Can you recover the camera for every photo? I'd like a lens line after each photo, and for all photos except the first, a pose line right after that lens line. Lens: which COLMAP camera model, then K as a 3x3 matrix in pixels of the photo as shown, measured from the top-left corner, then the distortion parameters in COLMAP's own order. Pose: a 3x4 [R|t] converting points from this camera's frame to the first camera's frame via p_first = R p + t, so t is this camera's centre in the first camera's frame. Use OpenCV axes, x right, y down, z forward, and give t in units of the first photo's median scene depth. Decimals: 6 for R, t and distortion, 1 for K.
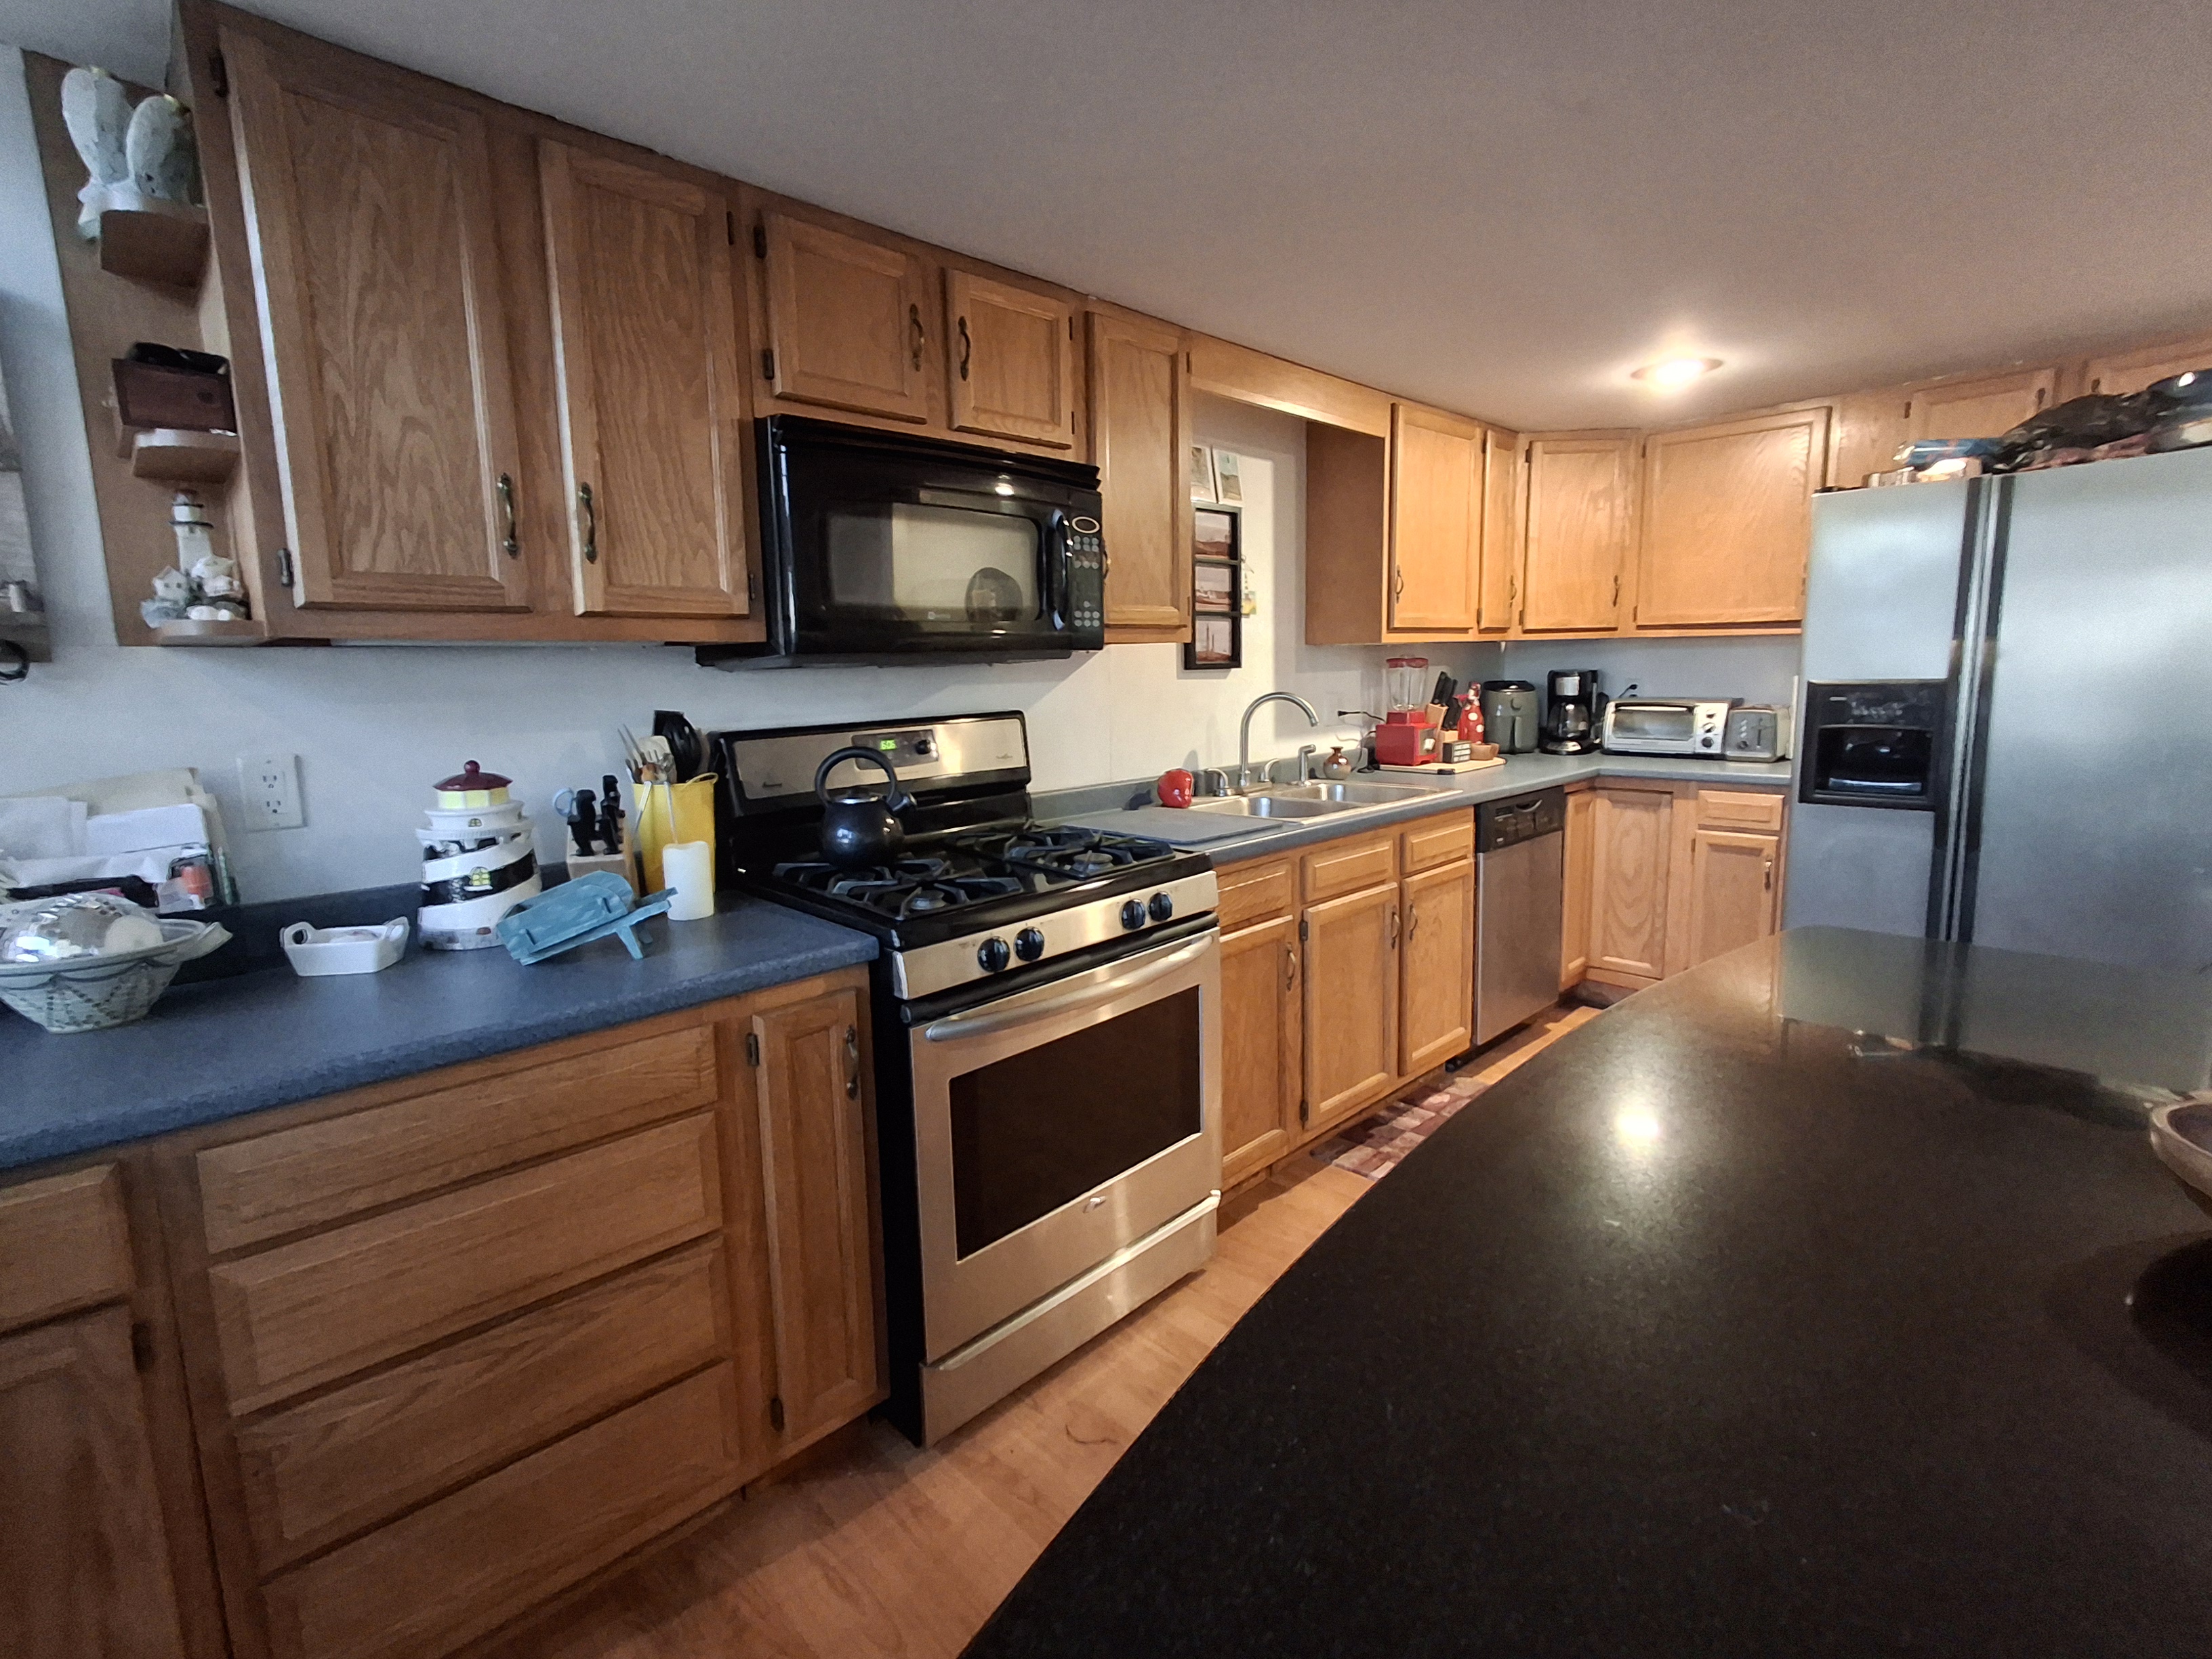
lens RADIAL K [[1001.2, 0, 1108.0], [0, 1001.2, 789.0], [0, 0, 1]] dist [-0.006282, 0.005967]
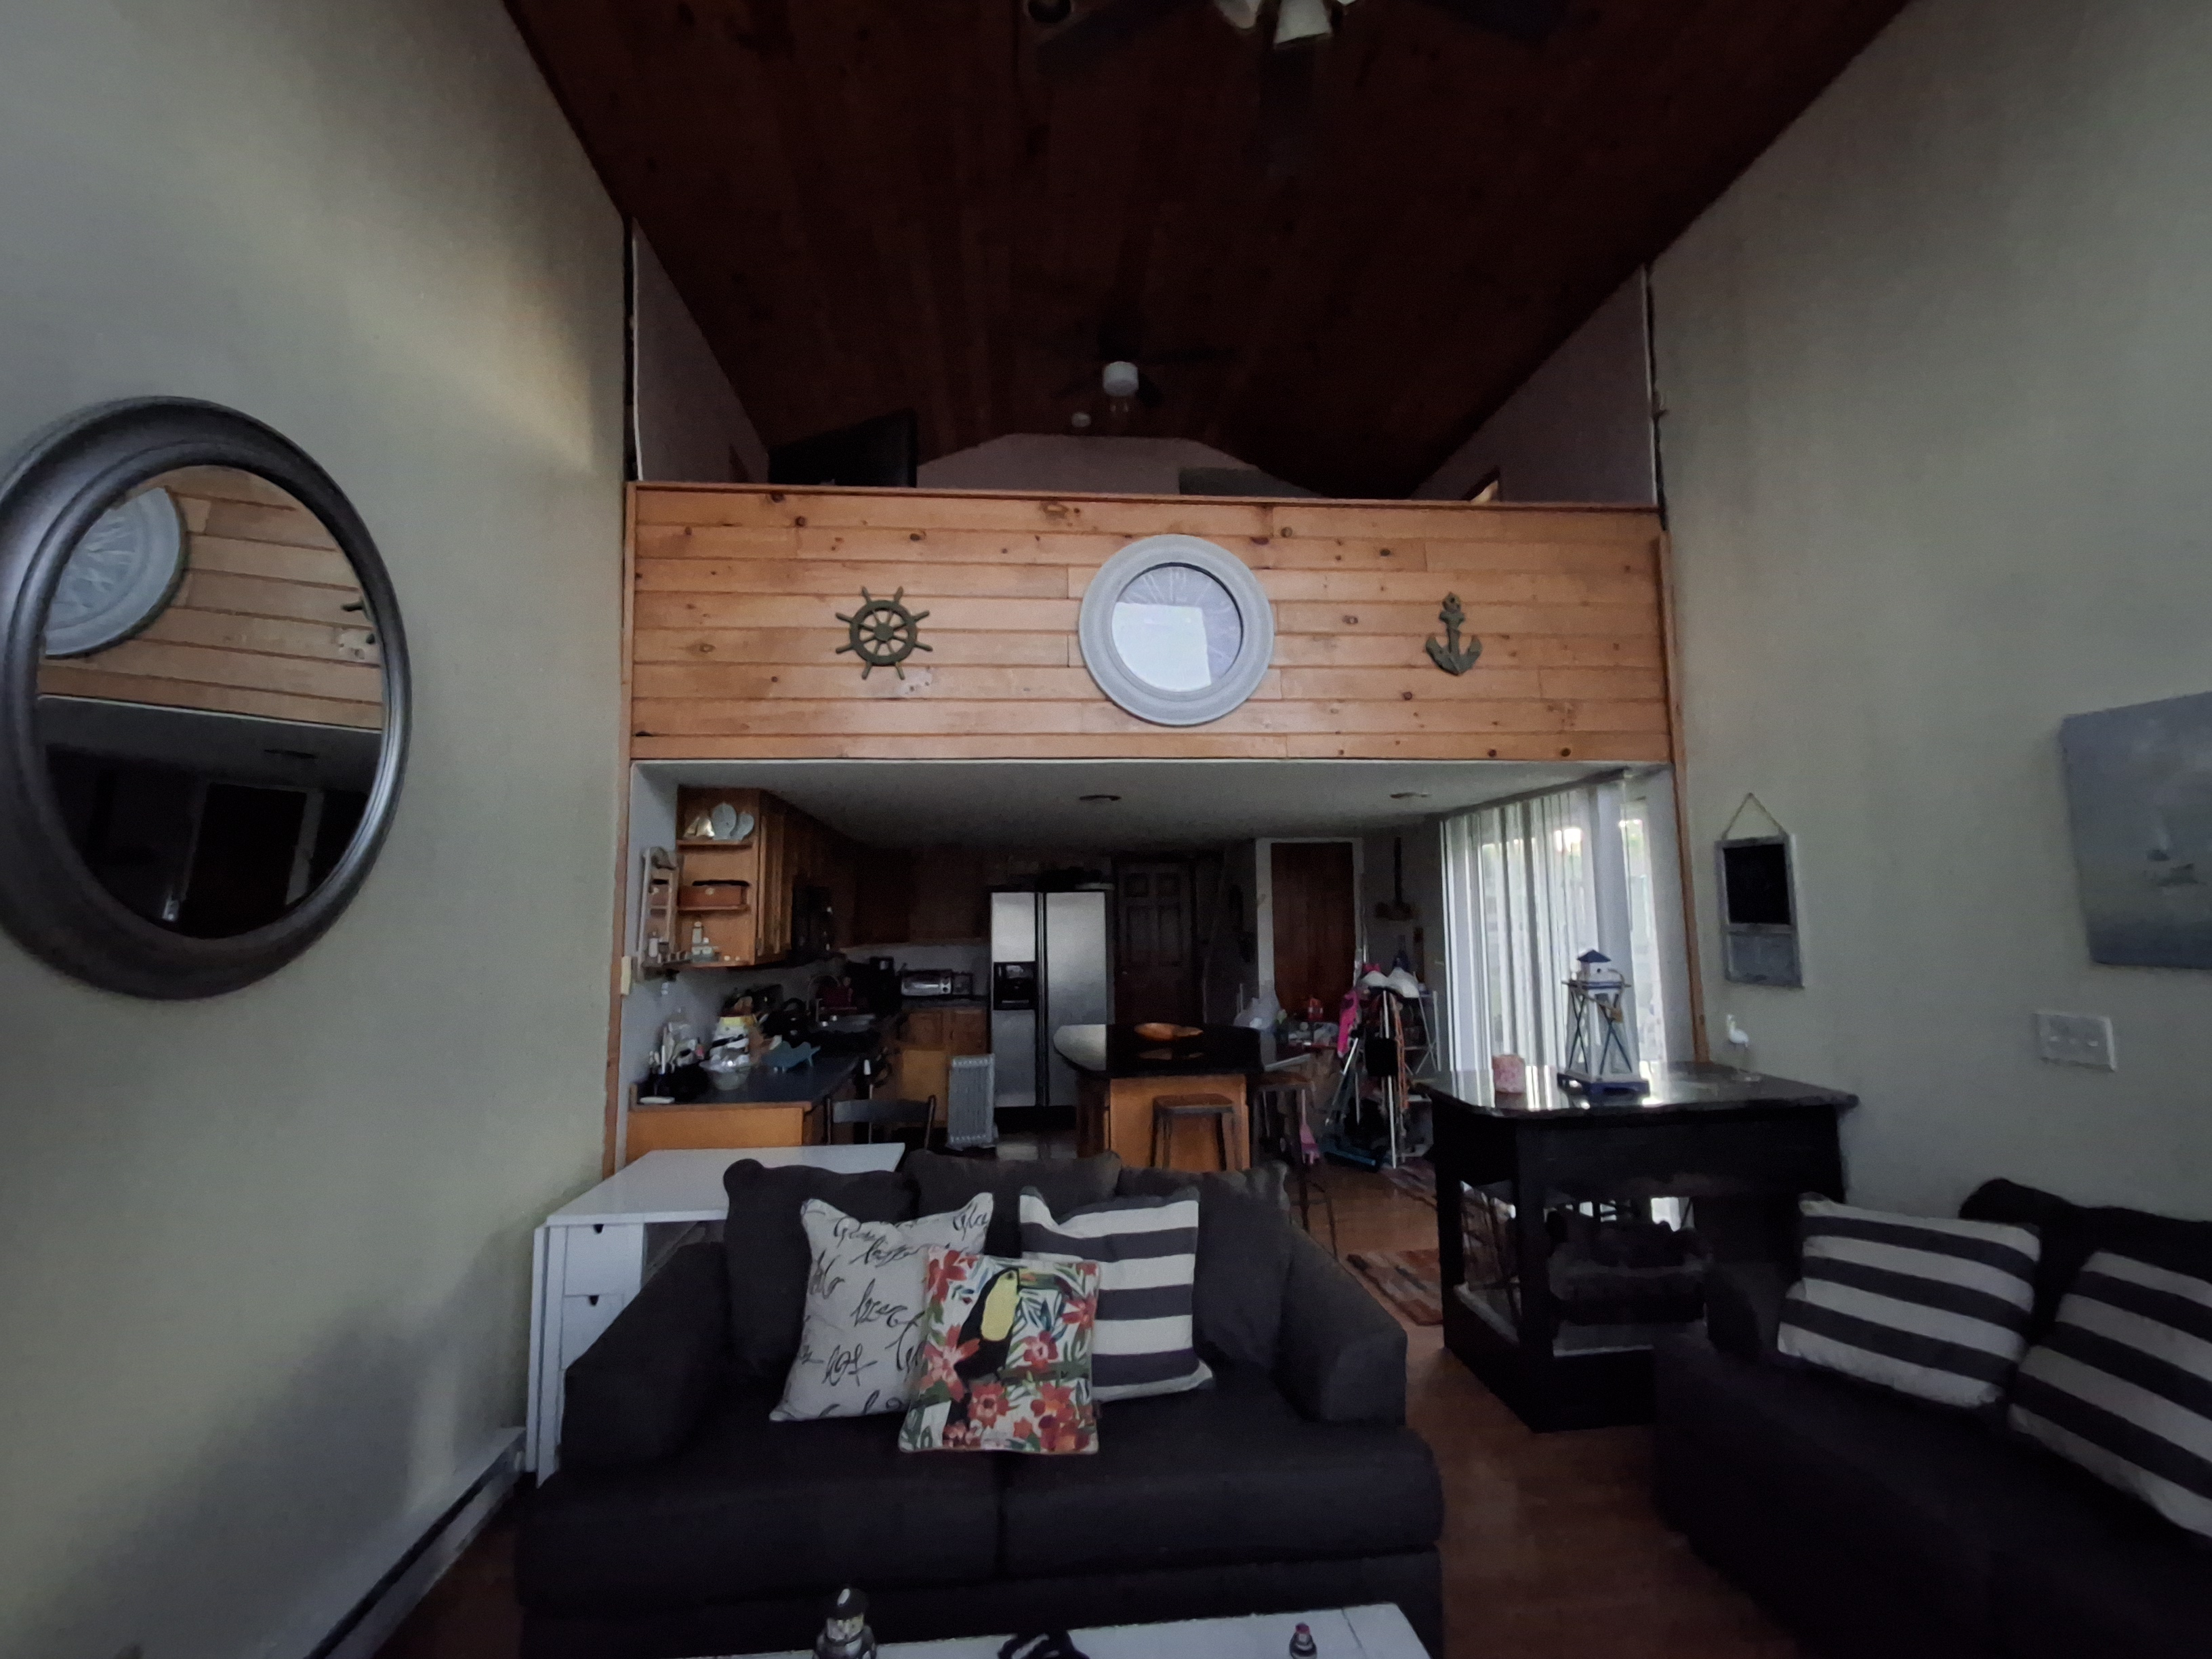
lens RADIAL K [[1001.2, 0, 1108.0], [0, 1001.2, 789.0], [0, 0, 1]] dist [-0.006282, 0.005967]
pose [[0.616432, 0.118021, 0.778513, -1.118014], [0.094446, 0.970483, -0.221907, 0.055884], [-0.781723, 0.210318, 0.587090, -0.812159]]
